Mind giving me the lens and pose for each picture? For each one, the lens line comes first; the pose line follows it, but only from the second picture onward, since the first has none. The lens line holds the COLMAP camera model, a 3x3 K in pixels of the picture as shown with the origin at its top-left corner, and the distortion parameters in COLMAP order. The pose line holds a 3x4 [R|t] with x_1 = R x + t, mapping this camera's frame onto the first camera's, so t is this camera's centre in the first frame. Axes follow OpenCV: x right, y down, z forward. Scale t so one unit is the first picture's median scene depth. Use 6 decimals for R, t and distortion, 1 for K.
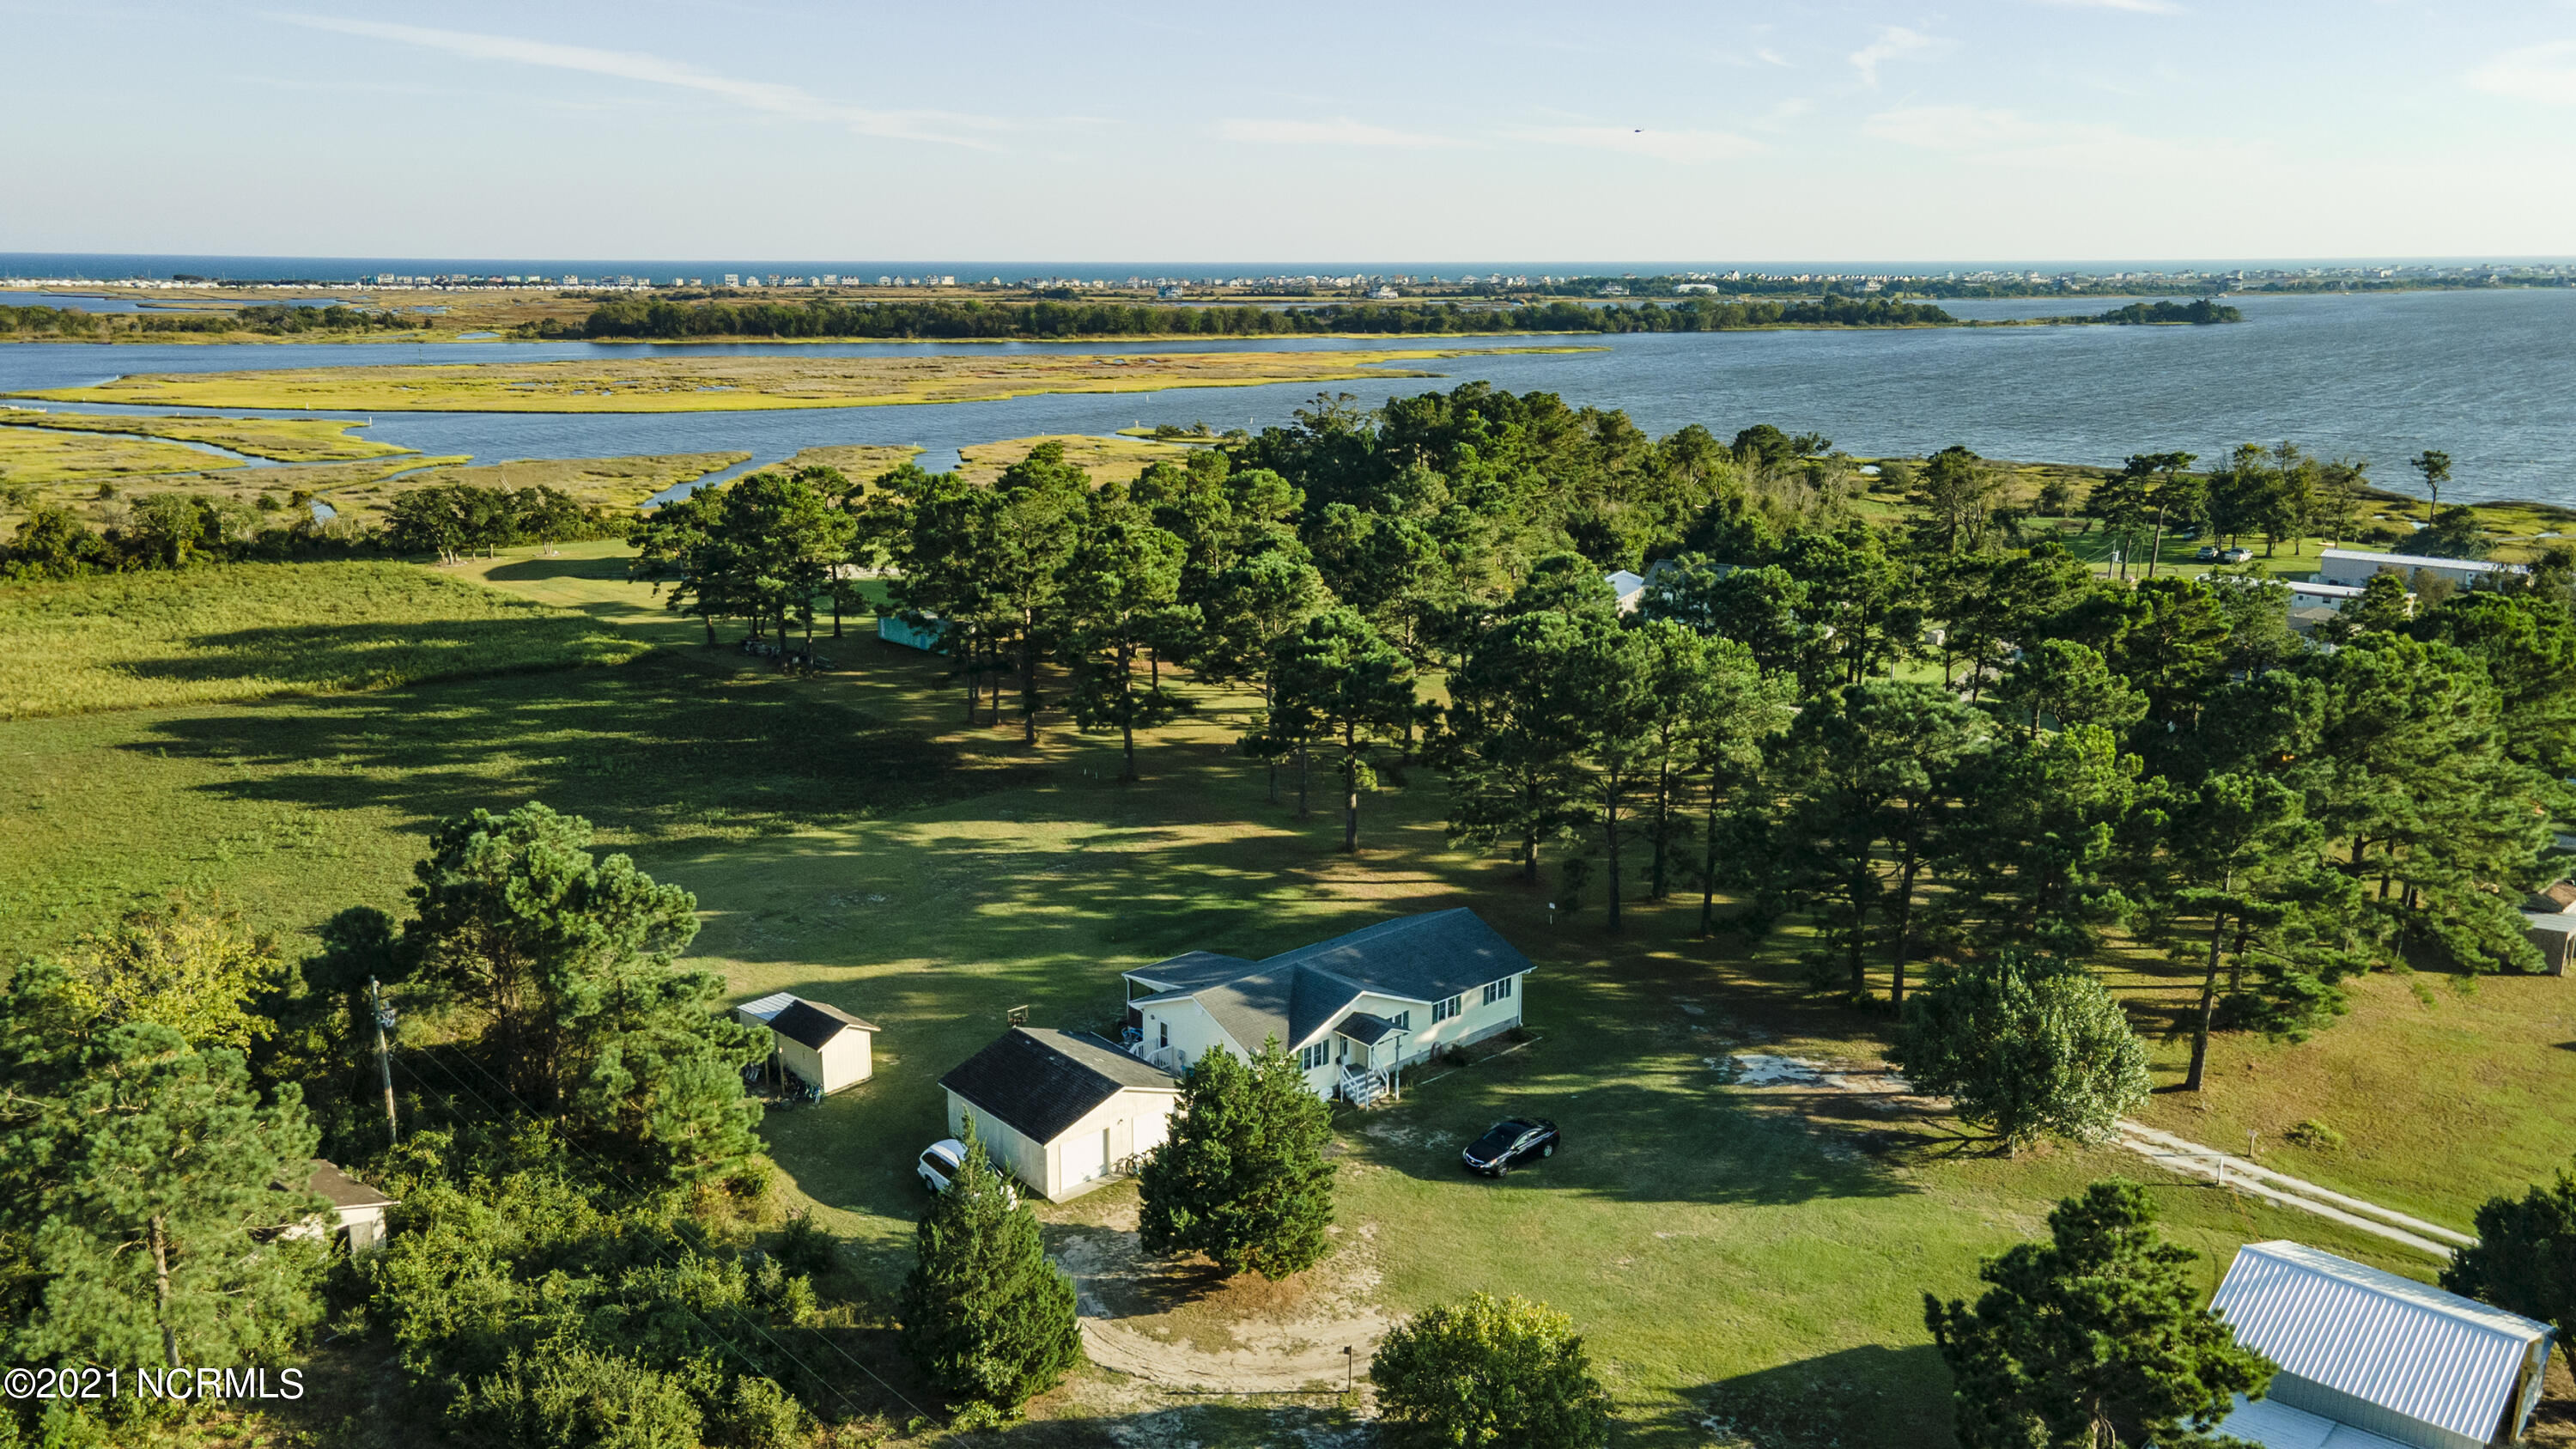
lens RADIAL K [[1905.6, 0, 1275.6], [0, 1905.6, 728.0], [0, 0, 1]] dist [0.035973, 0.001024]
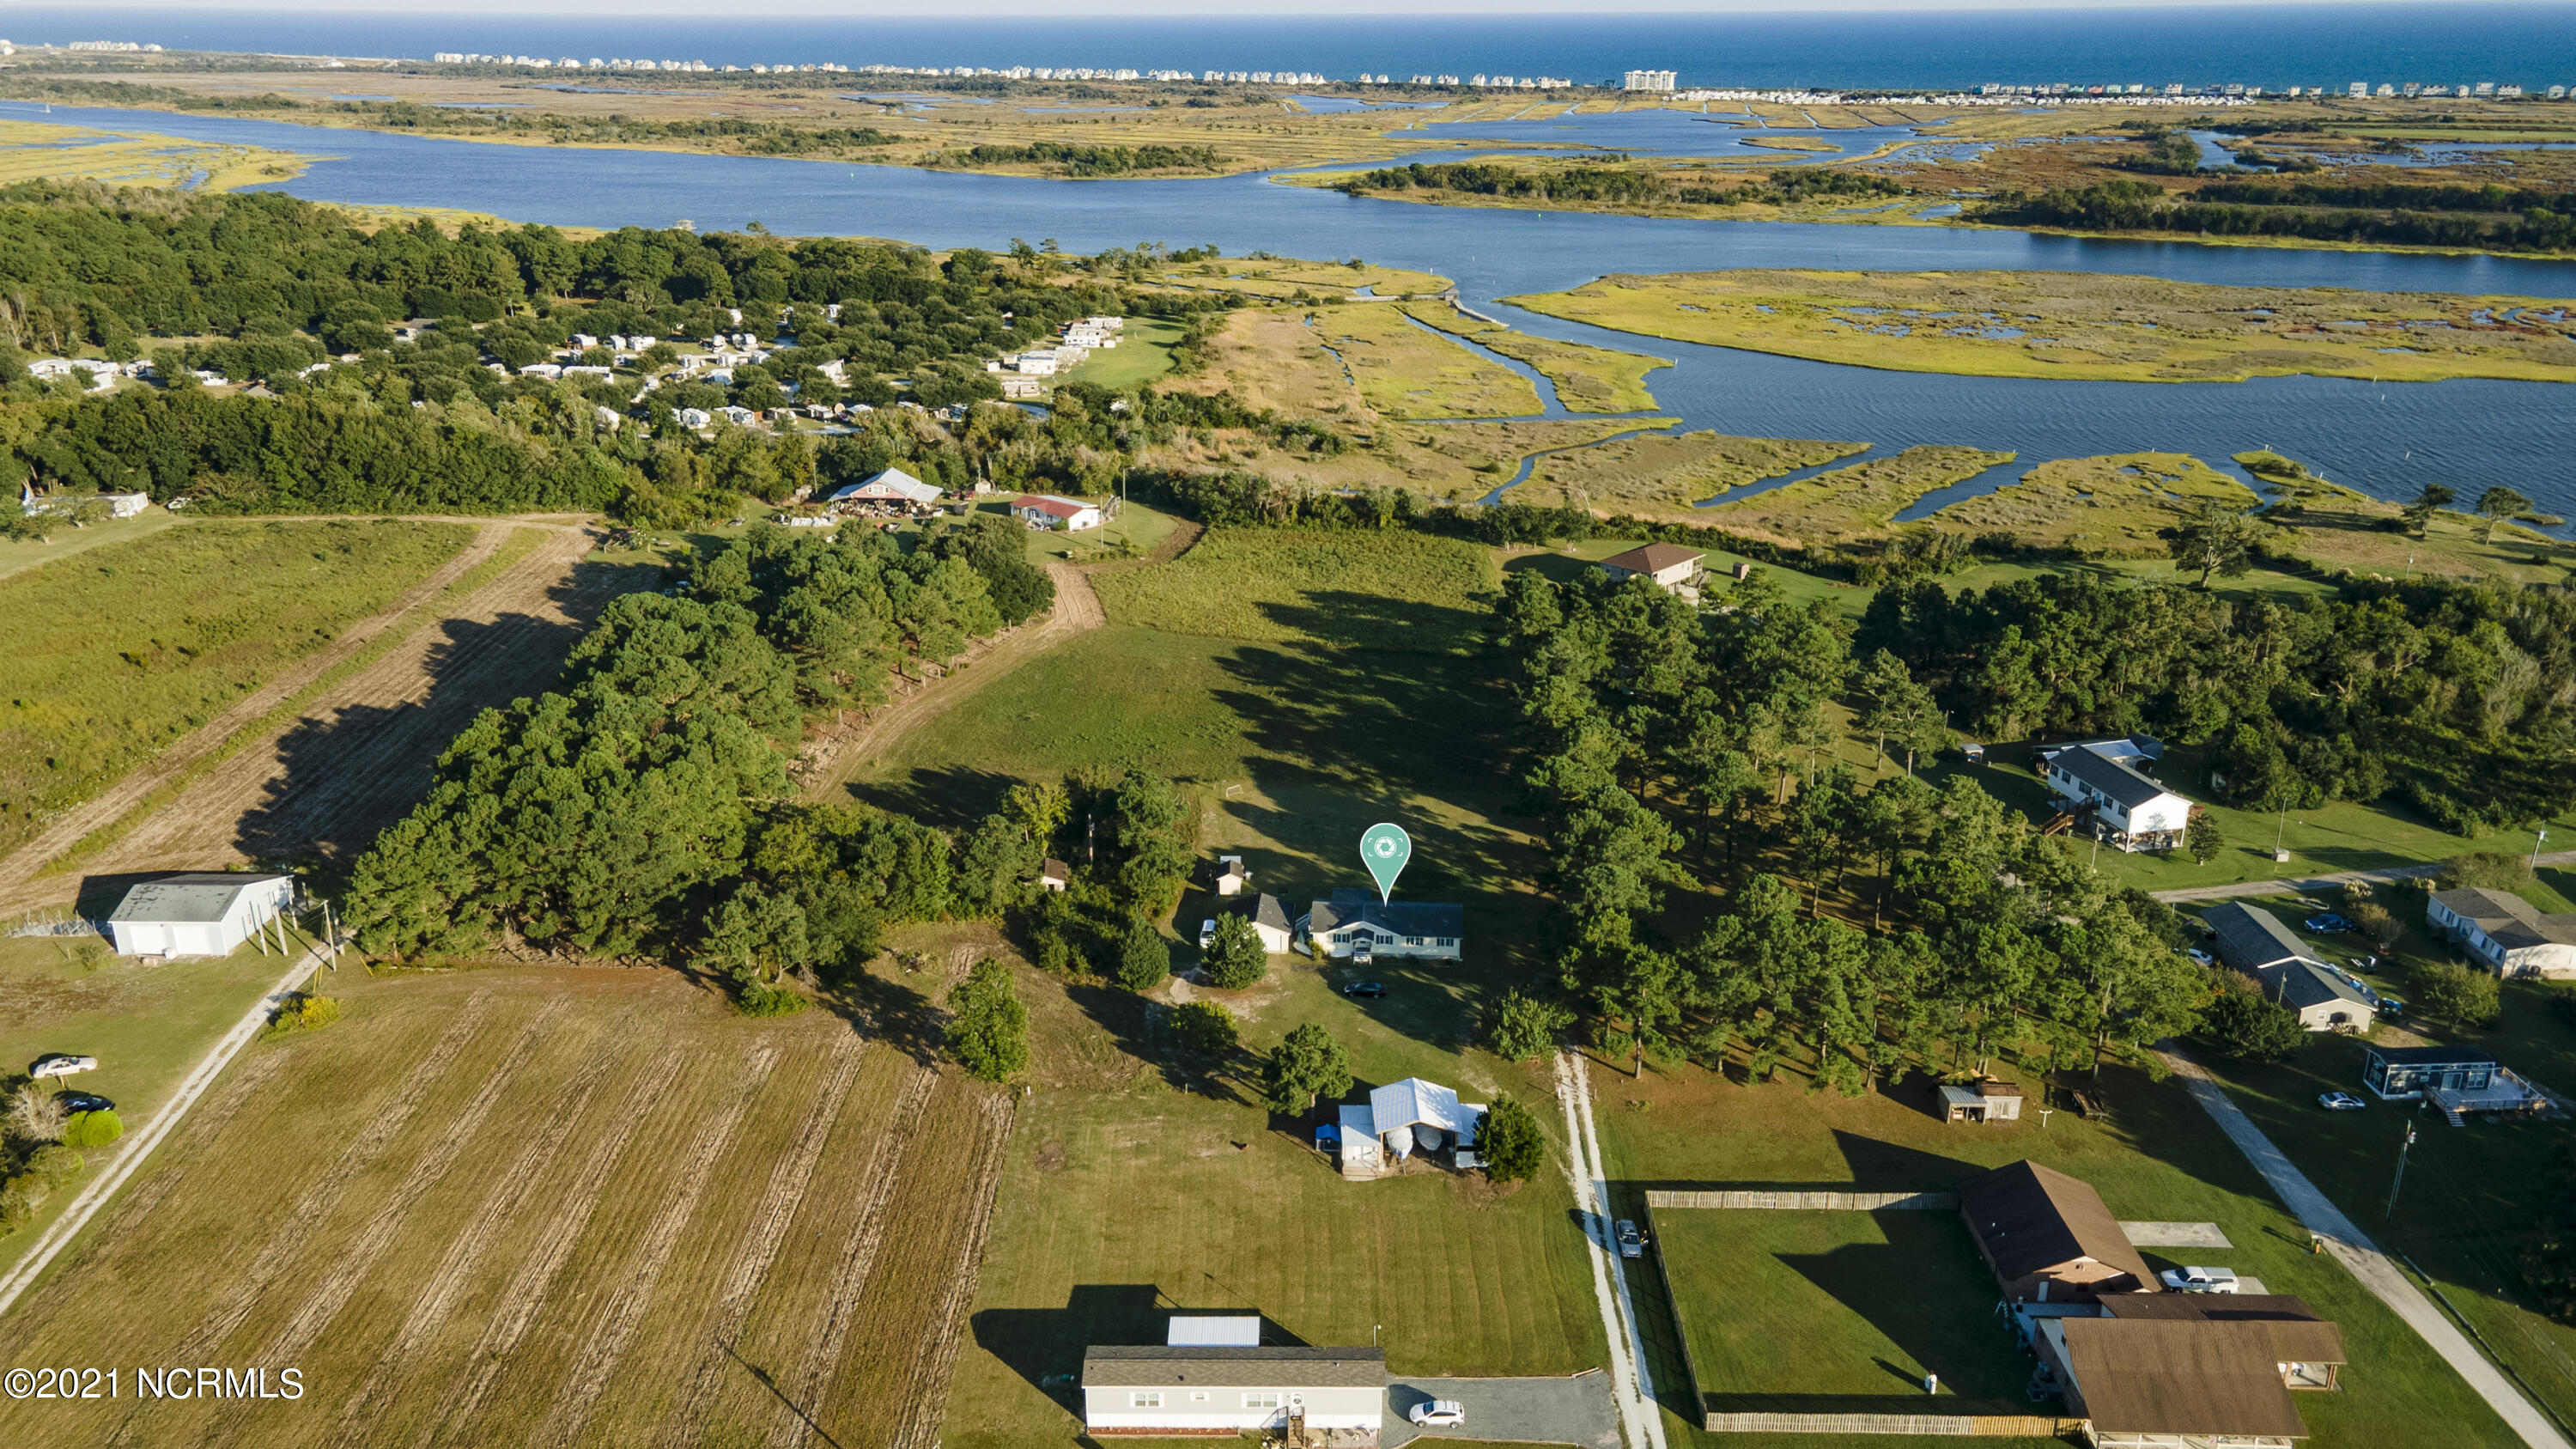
lens RADIAL K [[1955.2, 0, 1279.8], [0, 1955.2, 753.0], [0, 0, 1]] dist [0.058561, -0.003394]
pose [[0.694317, 0.256937, -0.672240, 0.670501], [-0.168794, 0.966180, 0.194946, -0.230570], [0.699594, -0.021885, 0.714205, -0.388339]]
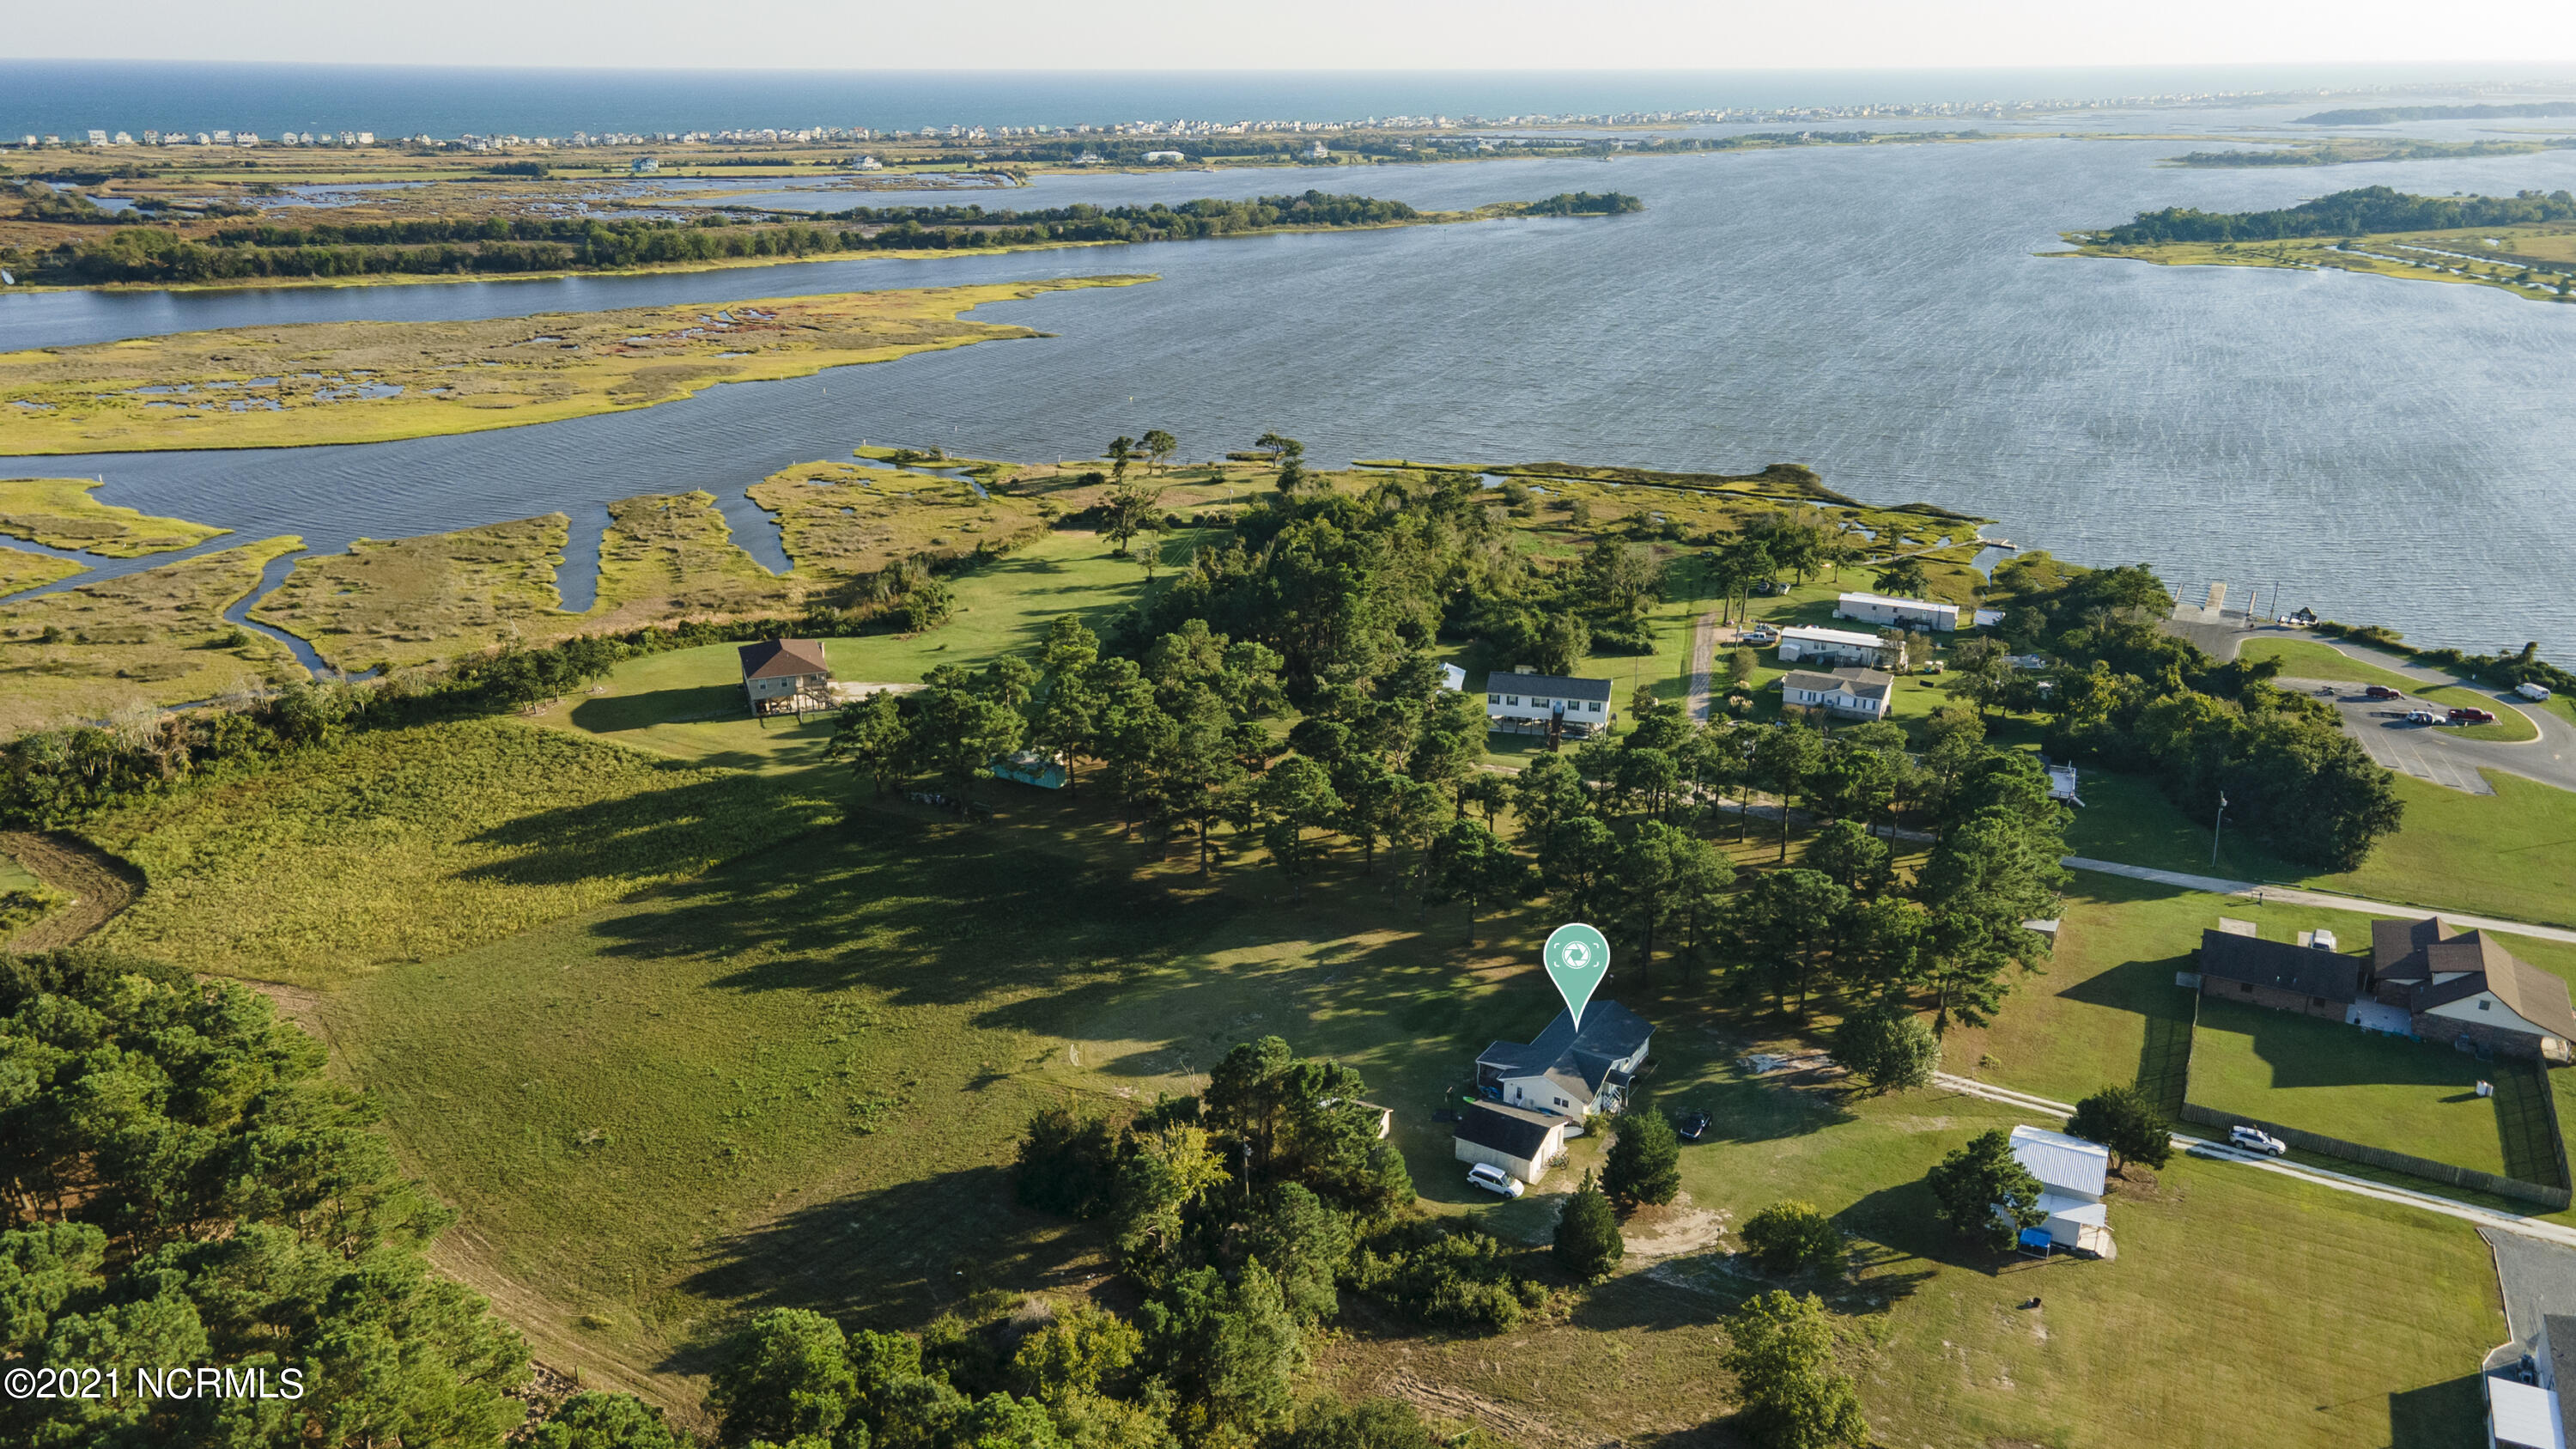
lens RADIAL K [[1888.7, 0, 1288.0], [0, 1888.7, 724.5], [0, 0, 1]] dist [0.054479, -0.000961]
pose [[0.953251, -0.096267, 0.286436, -0.343677], [0.067737, 0.991849, 0.107919, -0.192881], [-0.294490, -0.083471, 0.952002, -0.349789]]
